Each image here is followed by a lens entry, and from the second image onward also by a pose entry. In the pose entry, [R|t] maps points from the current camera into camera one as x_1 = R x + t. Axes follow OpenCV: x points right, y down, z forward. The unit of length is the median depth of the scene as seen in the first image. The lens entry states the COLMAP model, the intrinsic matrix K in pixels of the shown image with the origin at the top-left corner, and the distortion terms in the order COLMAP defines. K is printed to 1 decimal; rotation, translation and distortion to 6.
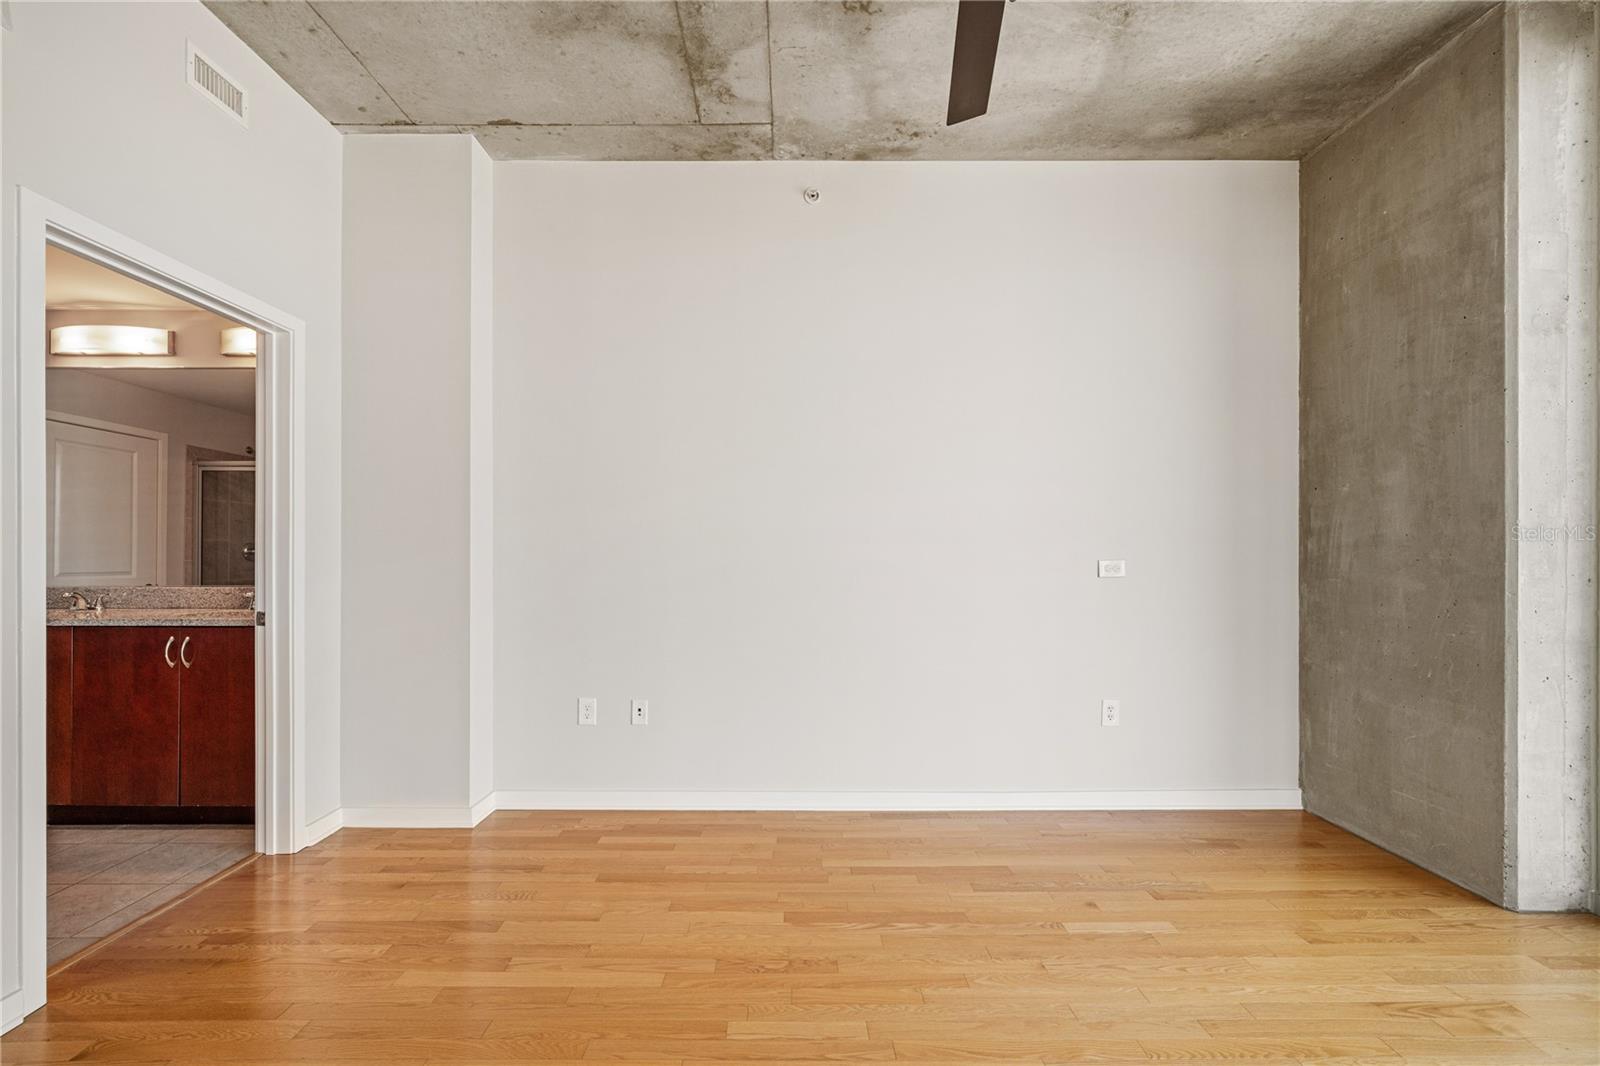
lens RADIAL K [[668.2, 0, 792.1], [0, 668.2, 558.7], [0, 0, 1]] dist [-0.001652, -0.000179]
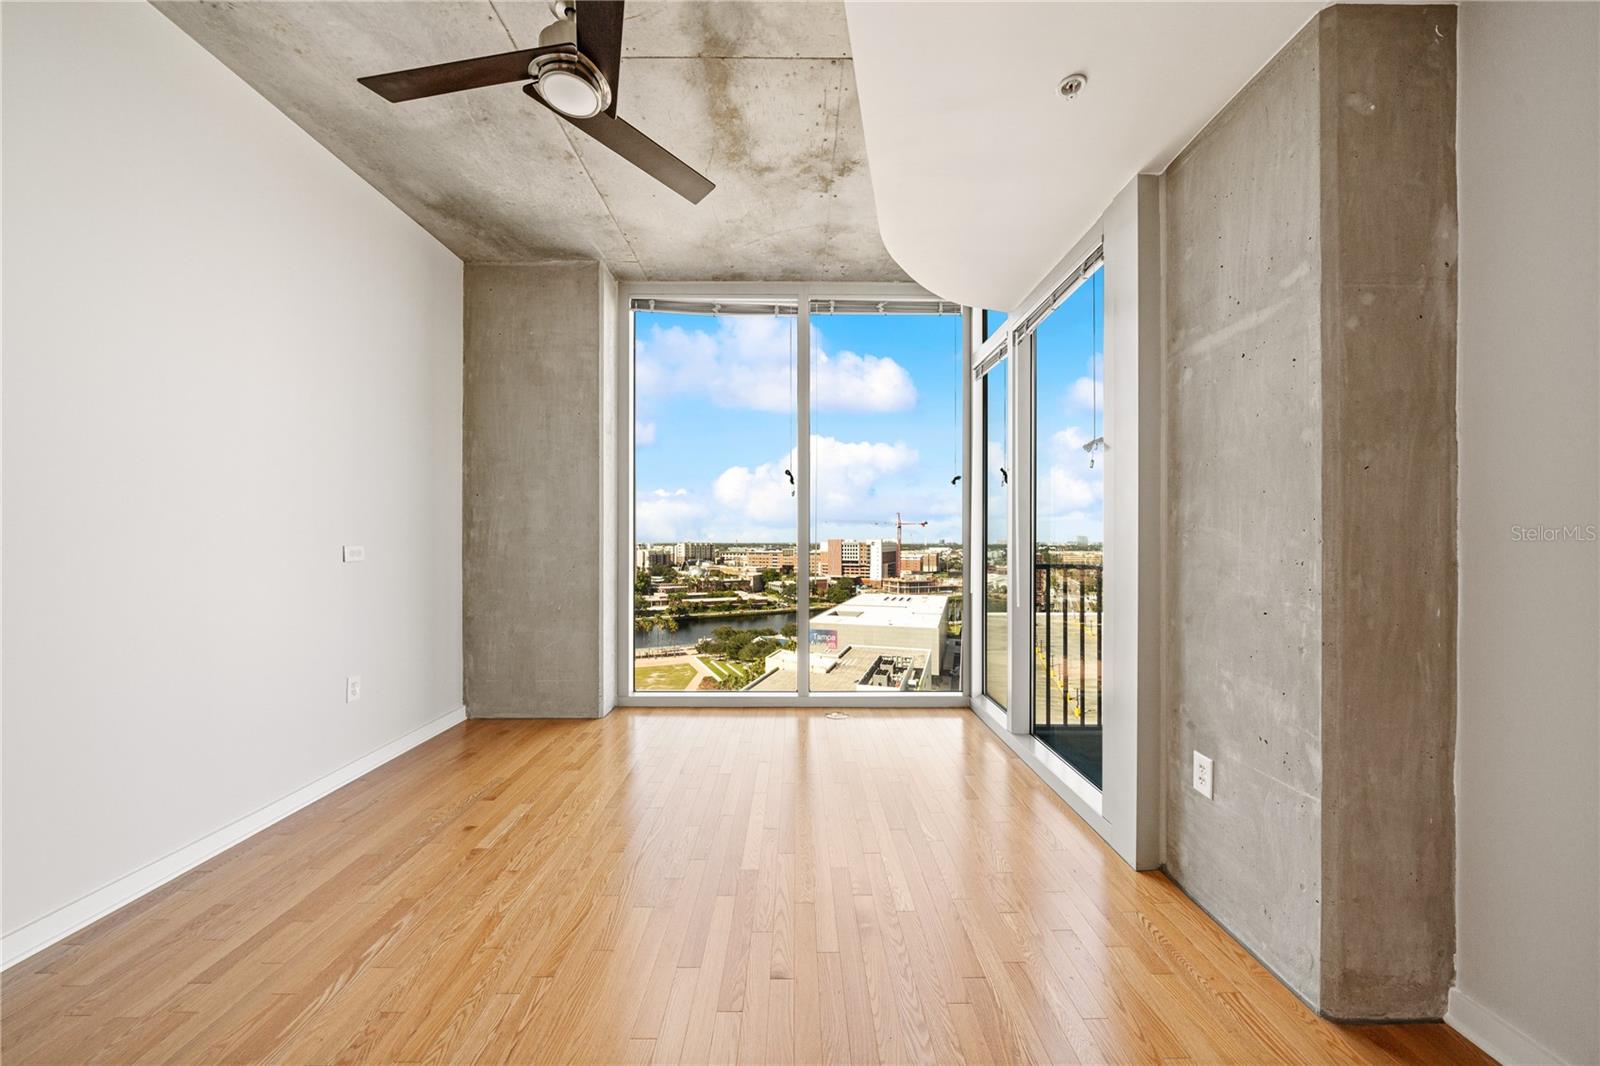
lens RADIAL K [[551.7, 0, 796.5], [0, 551.7, 545.0], [0, 0, 1]] dist [-0.008299, 0.000557]
pose [[-0.001818, -0.010148, 0.999947, -0.457645], [0.006075, 0.999930, 0.010159, -0.003992], [-0.999980, 0.006093, -0.001756, 0.333407]]
